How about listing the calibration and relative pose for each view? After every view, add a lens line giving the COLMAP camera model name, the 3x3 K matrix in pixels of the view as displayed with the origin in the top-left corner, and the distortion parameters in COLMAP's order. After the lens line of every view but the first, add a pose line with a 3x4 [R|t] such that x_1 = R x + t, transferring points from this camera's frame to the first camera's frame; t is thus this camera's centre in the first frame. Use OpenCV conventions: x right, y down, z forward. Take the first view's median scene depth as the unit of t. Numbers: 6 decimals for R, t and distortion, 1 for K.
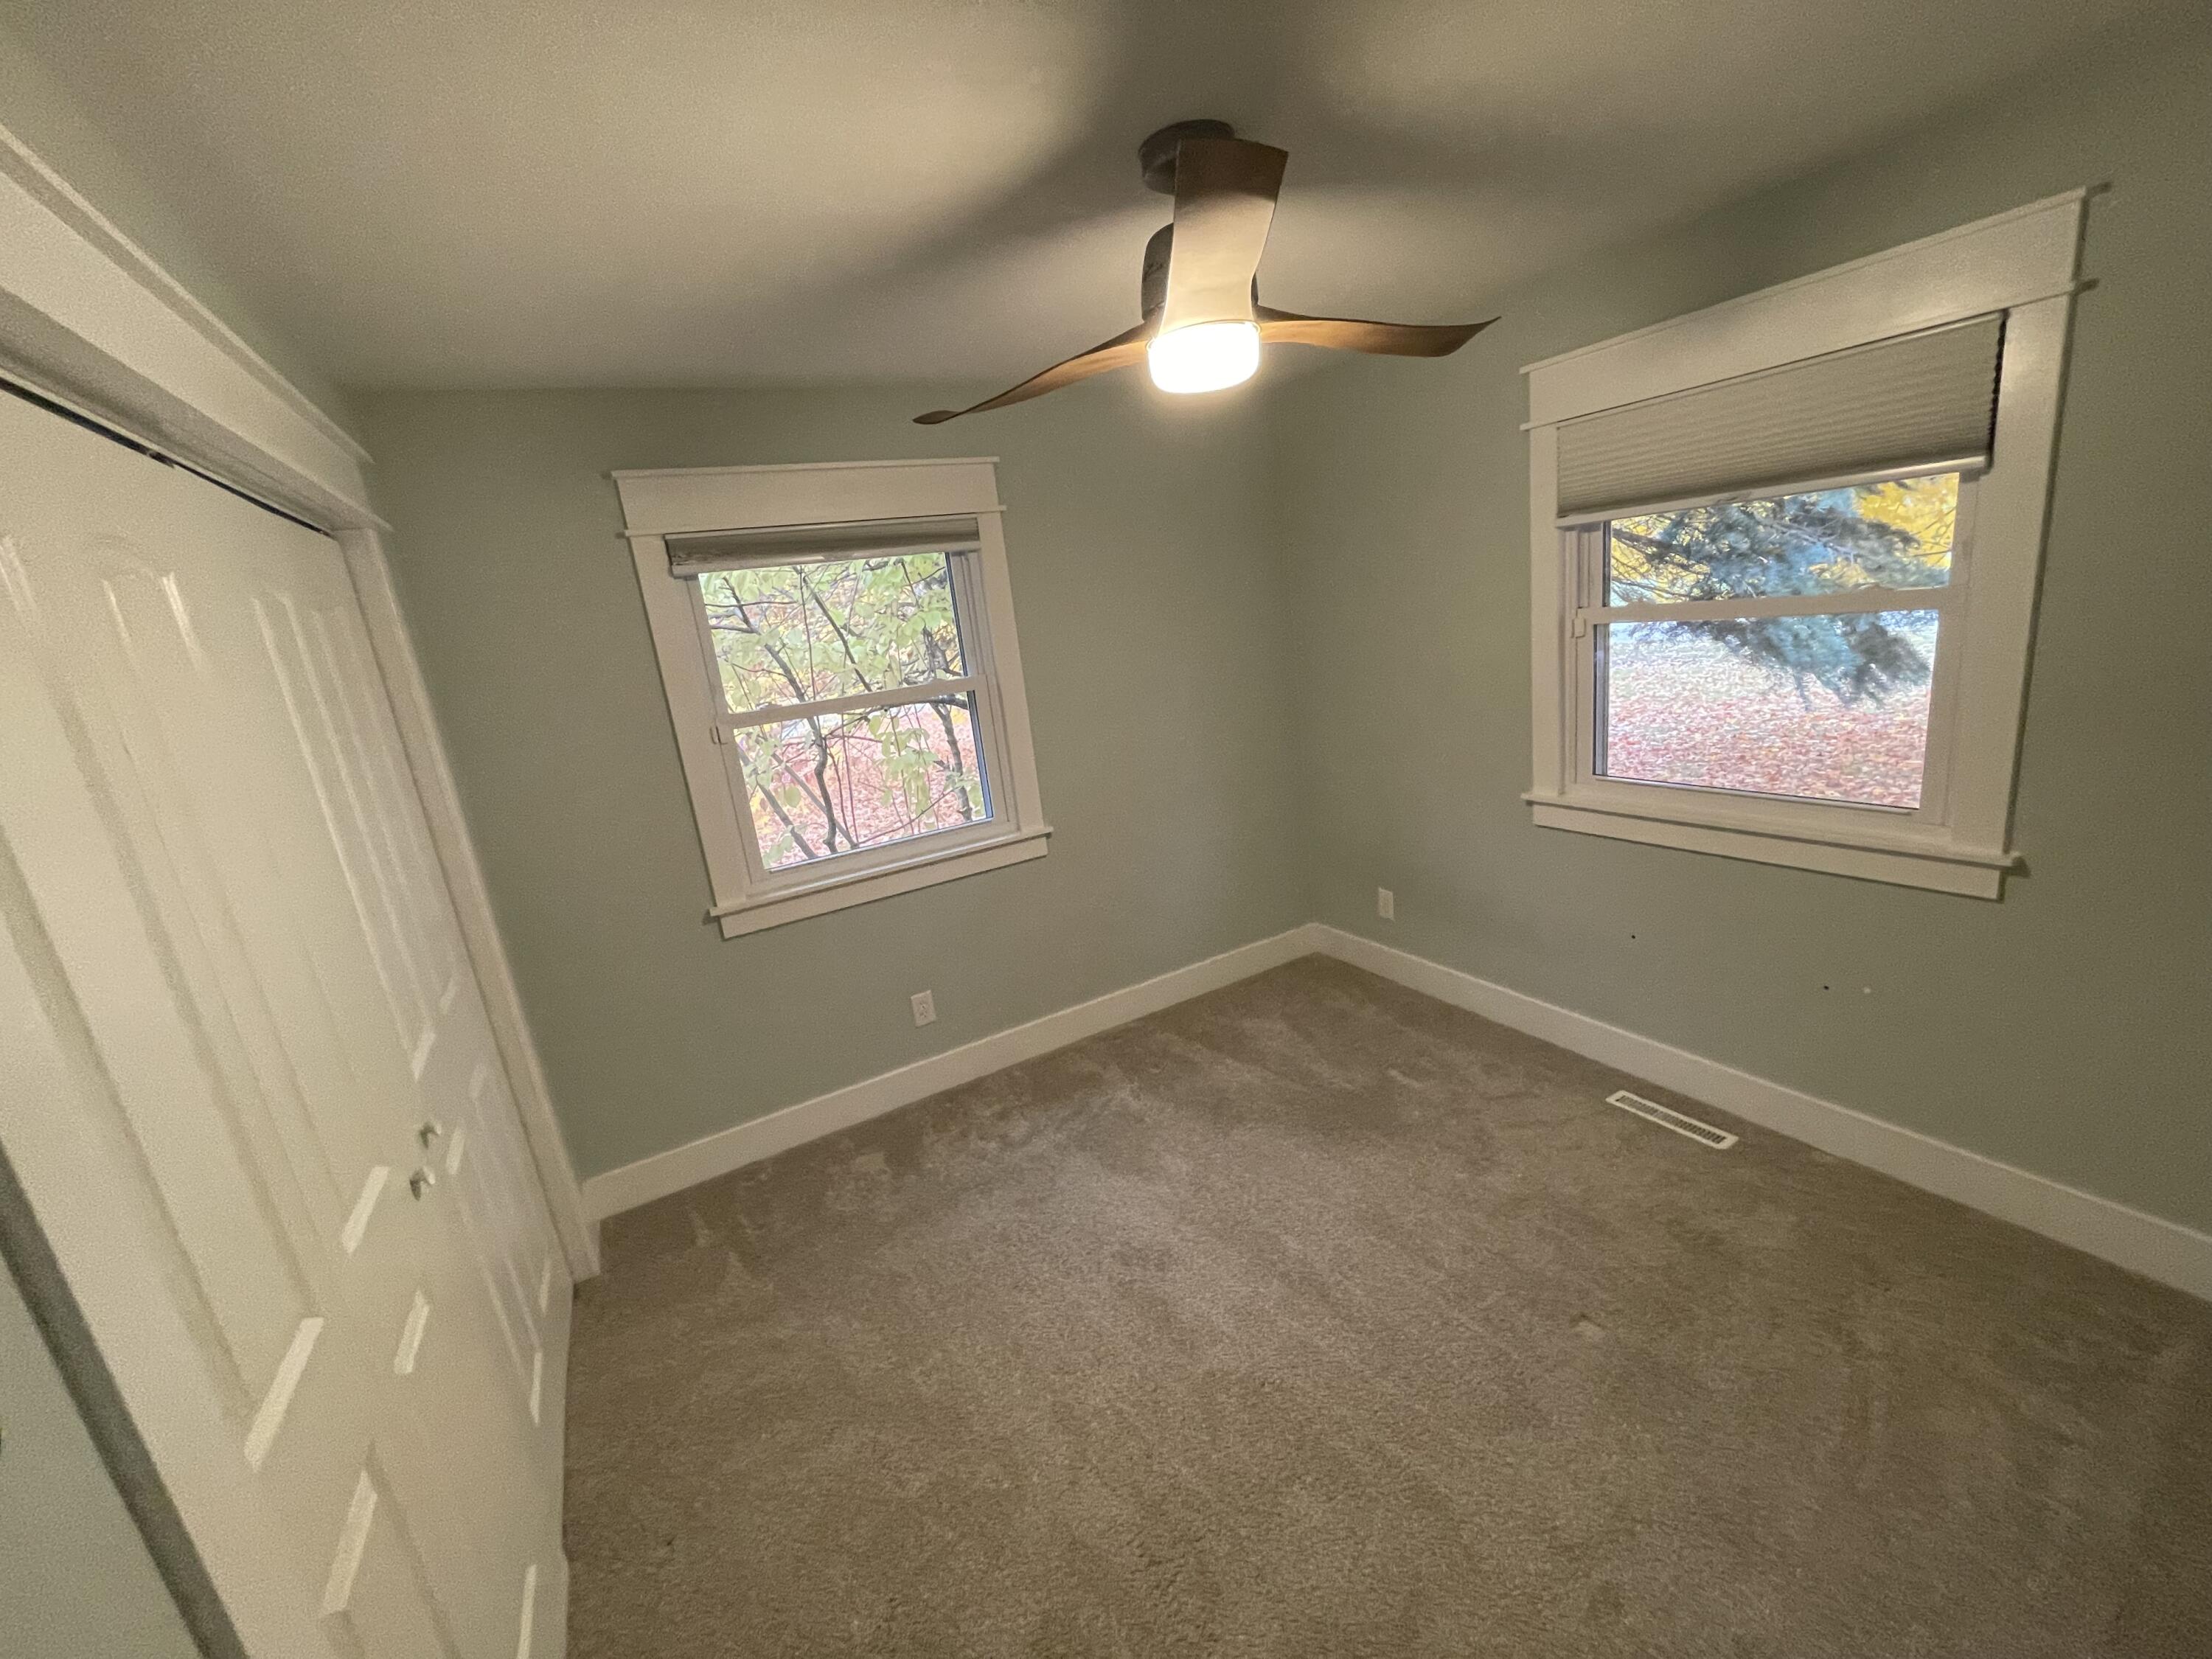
lens RADIAL K [[895.5, 0, 1104.2], [0, 895.5, 828.6], [0, 0, 1]] dist [-0.002906, -0.000579]
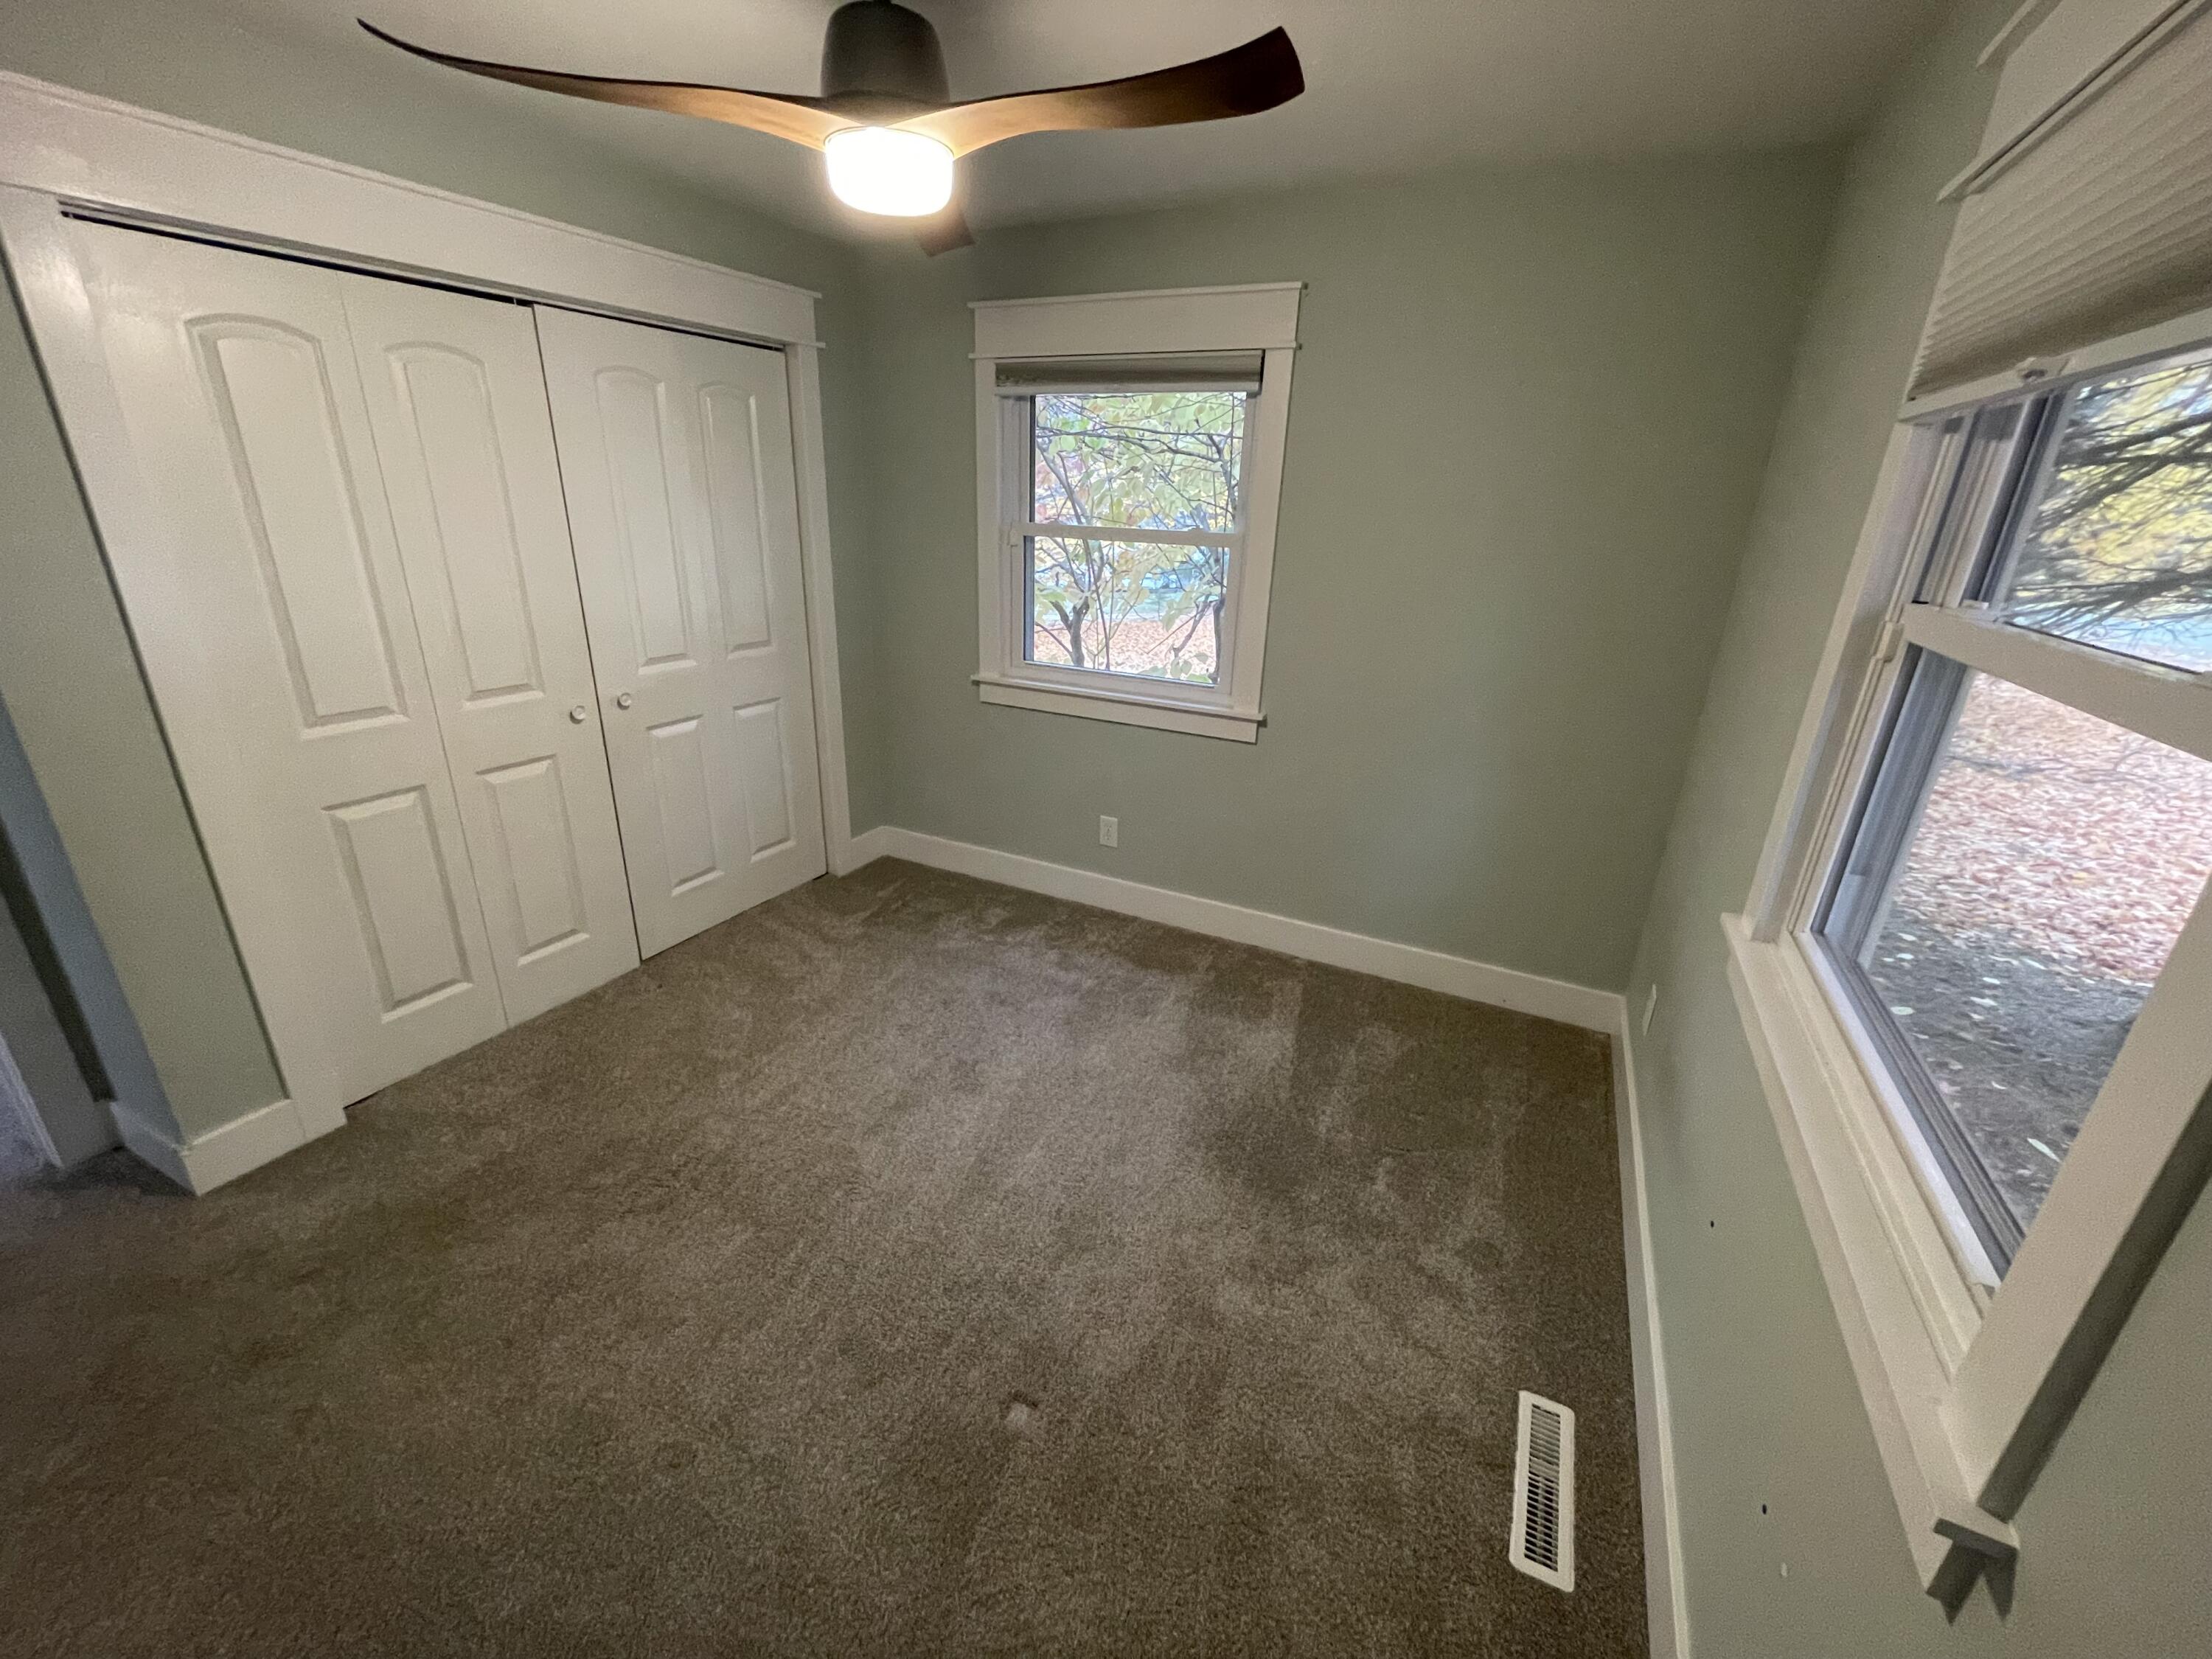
lens RADIAL K [[895.5, 0, 1104.2], [0, 895.5, 828.6], [0, 0, 1]] dist [-0.002906, -0.000579]
pose [[0.553920, 0.420812, -0.718394, 0.655001], [-0.300387, 0.905758, 0.298949, -0.143411], [0.776492, 0.050202, 0.628124, 0.349612]]
